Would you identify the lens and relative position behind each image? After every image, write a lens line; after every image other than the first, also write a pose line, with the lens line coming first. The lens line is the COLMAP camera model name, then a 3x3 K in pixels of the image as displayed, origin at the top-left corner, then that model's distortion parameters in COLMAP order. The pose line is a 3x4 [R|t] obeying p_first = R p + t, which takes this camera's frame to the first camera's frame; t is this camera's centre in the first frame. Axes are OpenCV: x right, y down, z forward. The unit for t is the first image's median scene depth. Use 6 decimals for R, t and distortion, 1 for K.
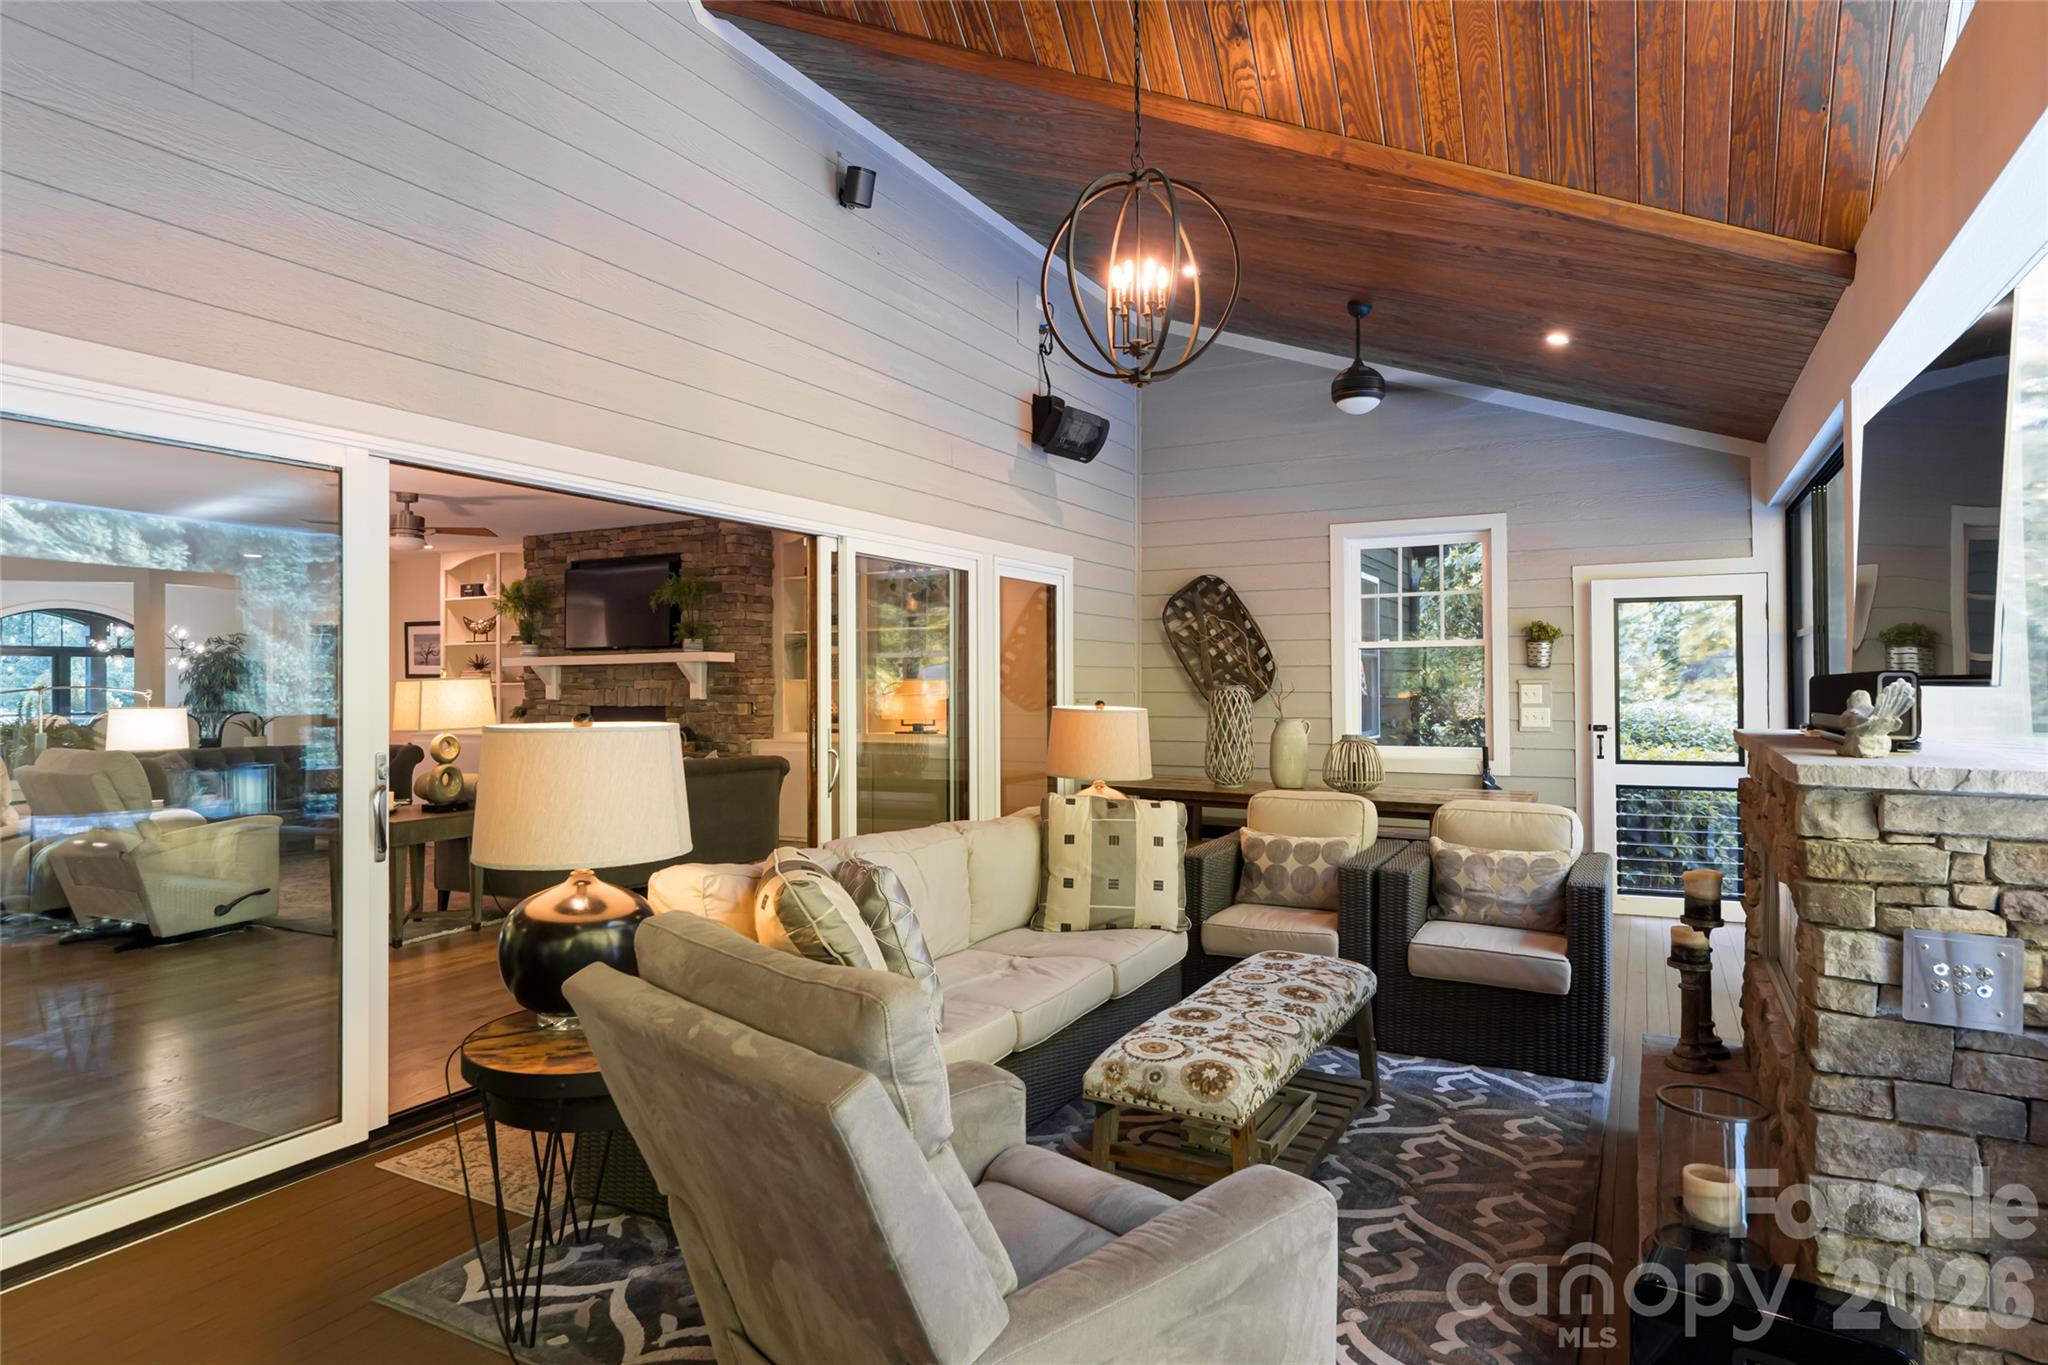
lens RADIAL K [[1159.2, 0, 1028.1], [0, 1159.2, 678.4], [0, 0, 1]] dist [0.009241, 0.002637]
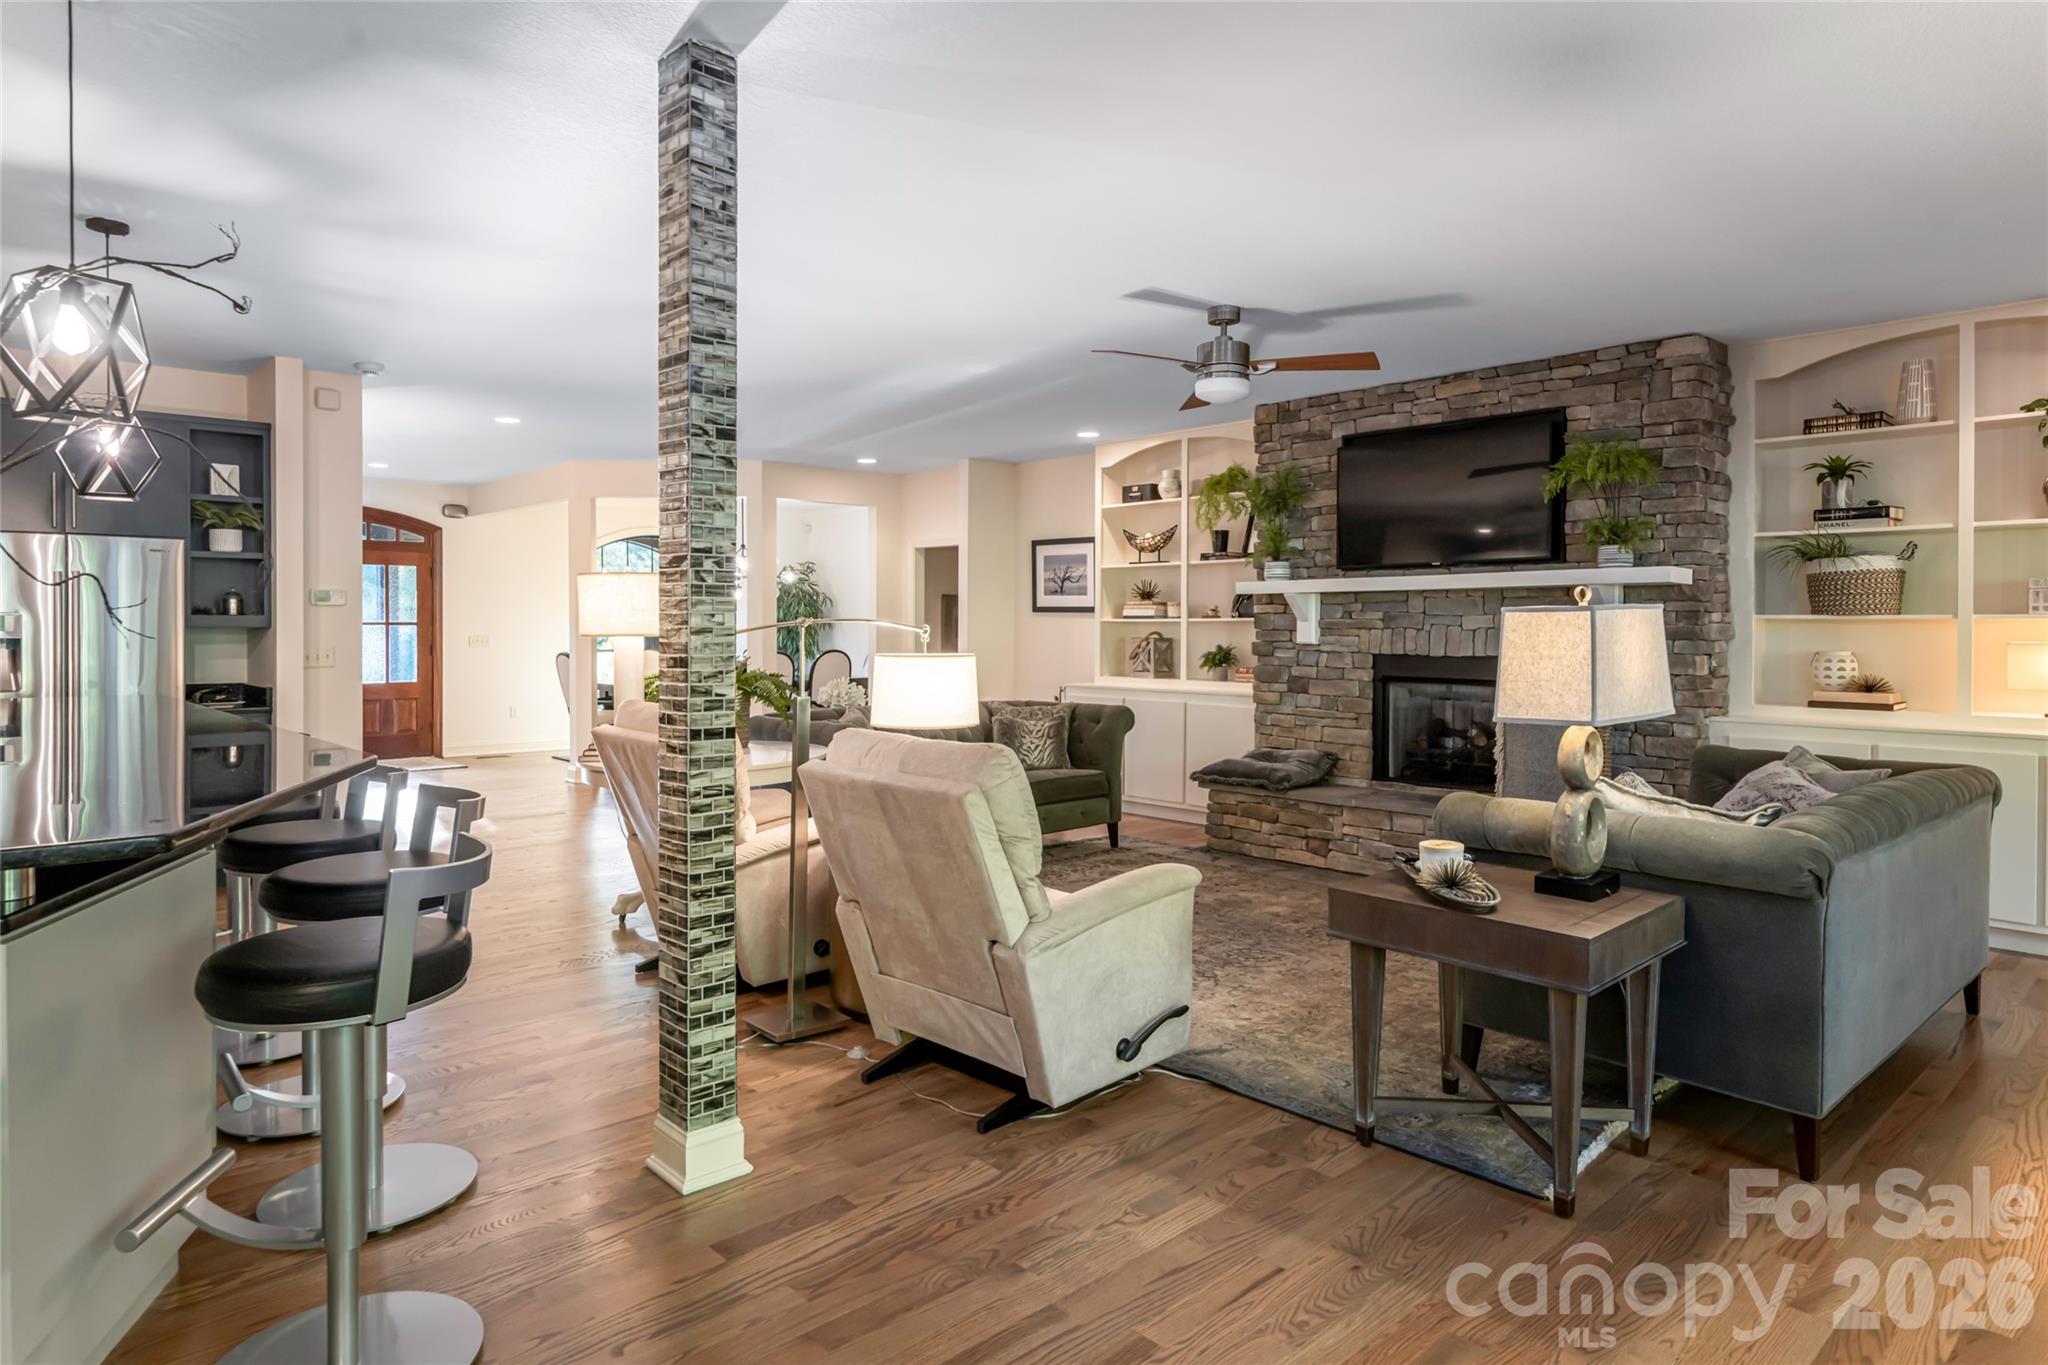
lens RADIAL K [[1187.5, 0, 1010.1], [0, 1187.5, 634.5], [0, 0, 1]] dist [0.001138, -0.000528]
pose [[0.942027, 0.009335, -0.335407, -0.347822], [-0.004228, 0.999864, 0.015953, 0.002810], [0.335510, -0.013610, 0.941938, 0.297846]]
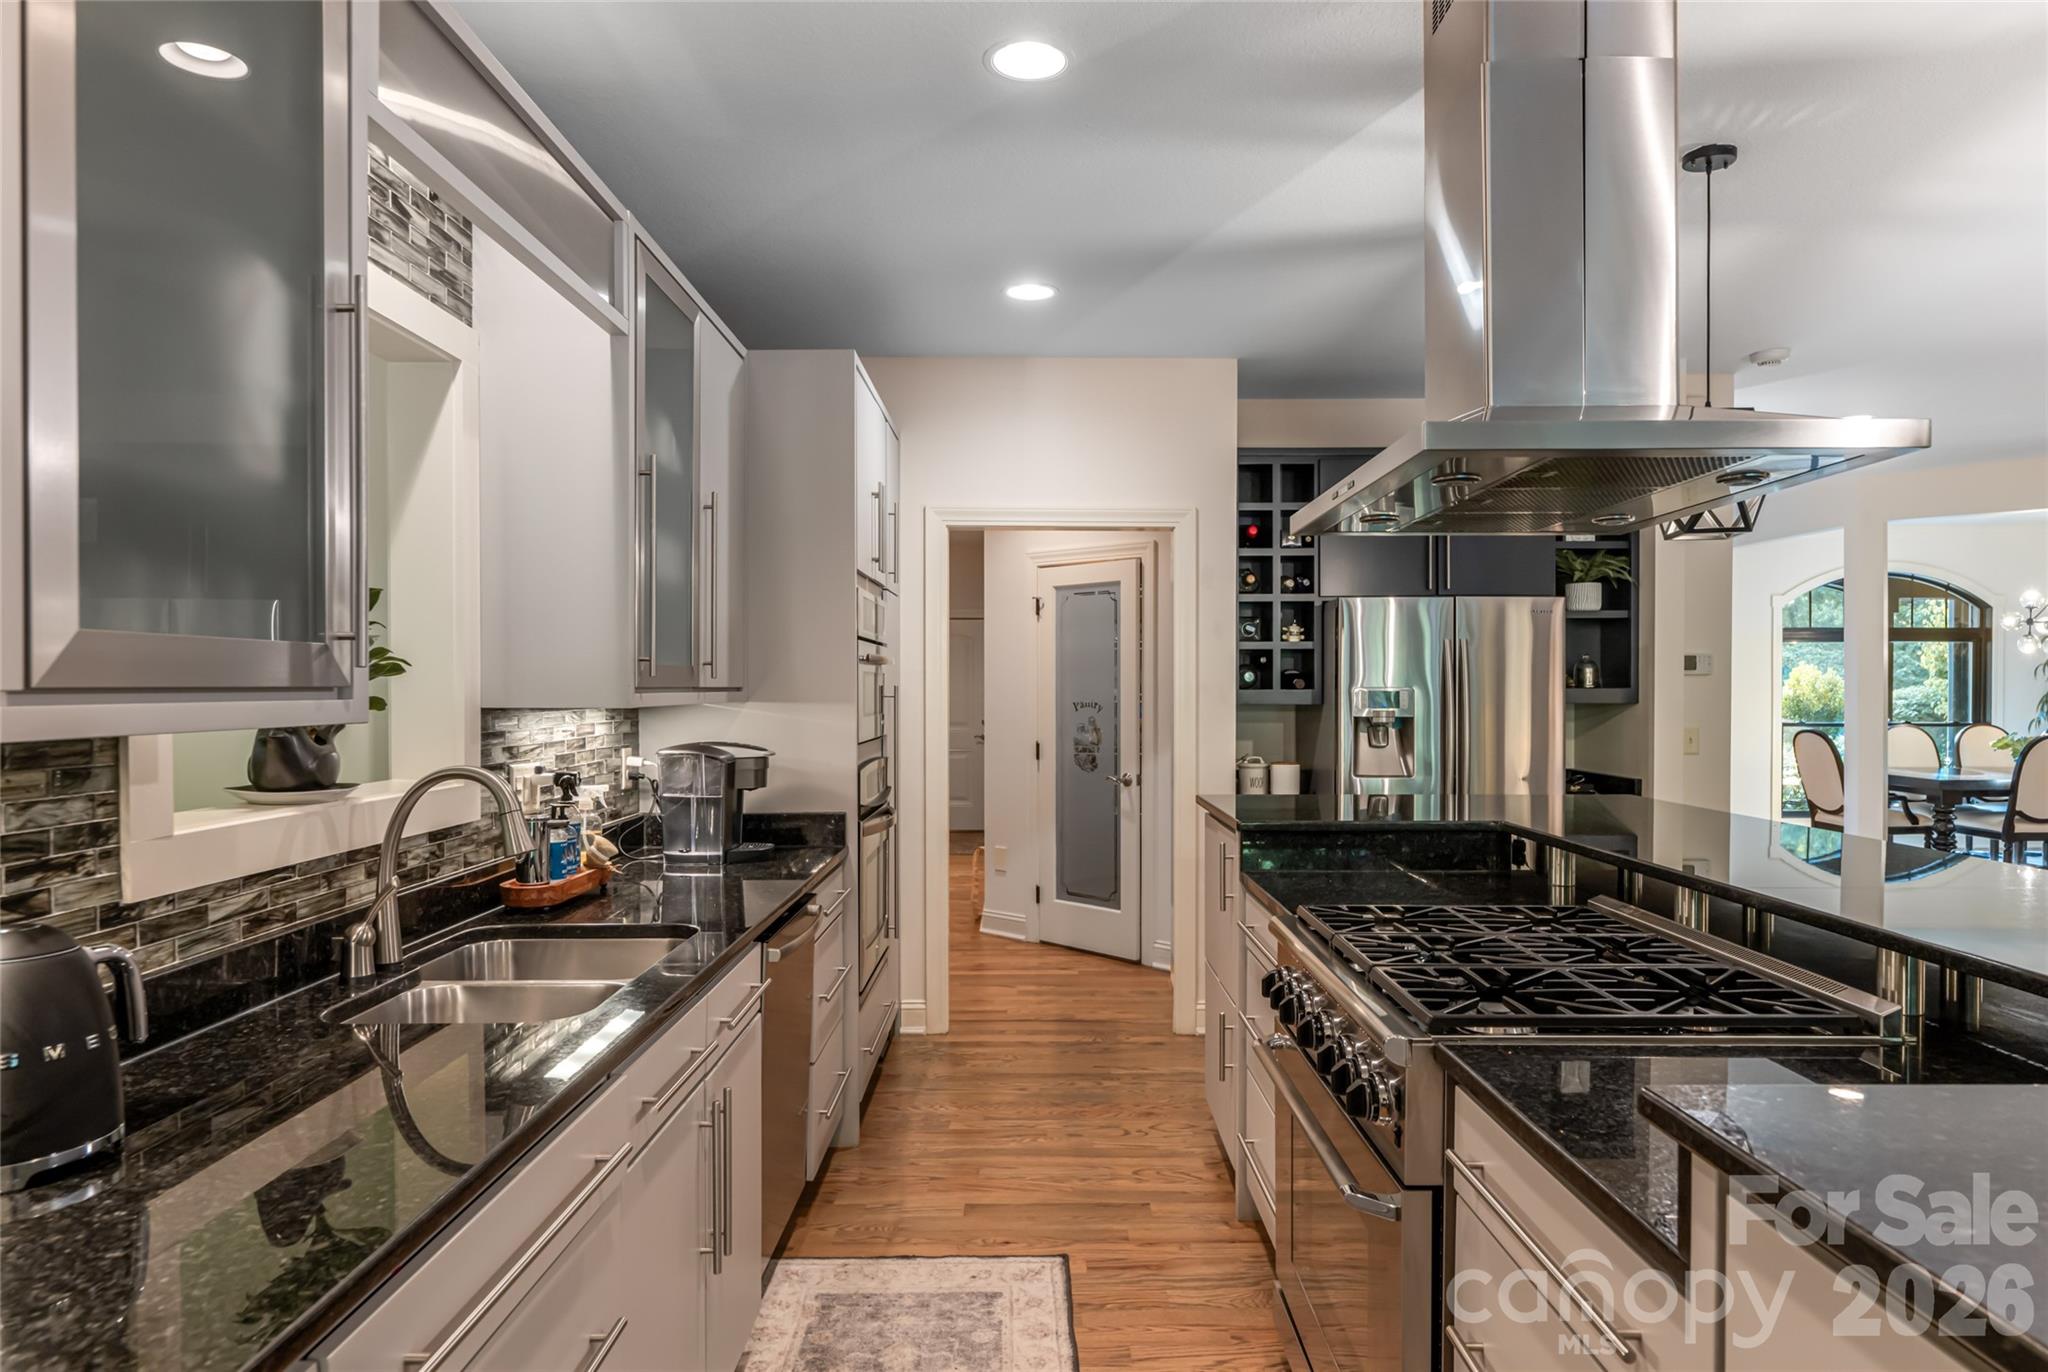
lens RADIAL K [[1259.5, 0, 1033.2], [0, 1259.5, 700.3], [0, 0, 1]] dist [0.004497, 0.000394]
pose [[0.473706, 0.015705, -0.880543, -0.564008], [0.004951, 0.999778, 0.020495, -0.002300], [0.880669, -0.014068, 0.473523, 0.284762]]
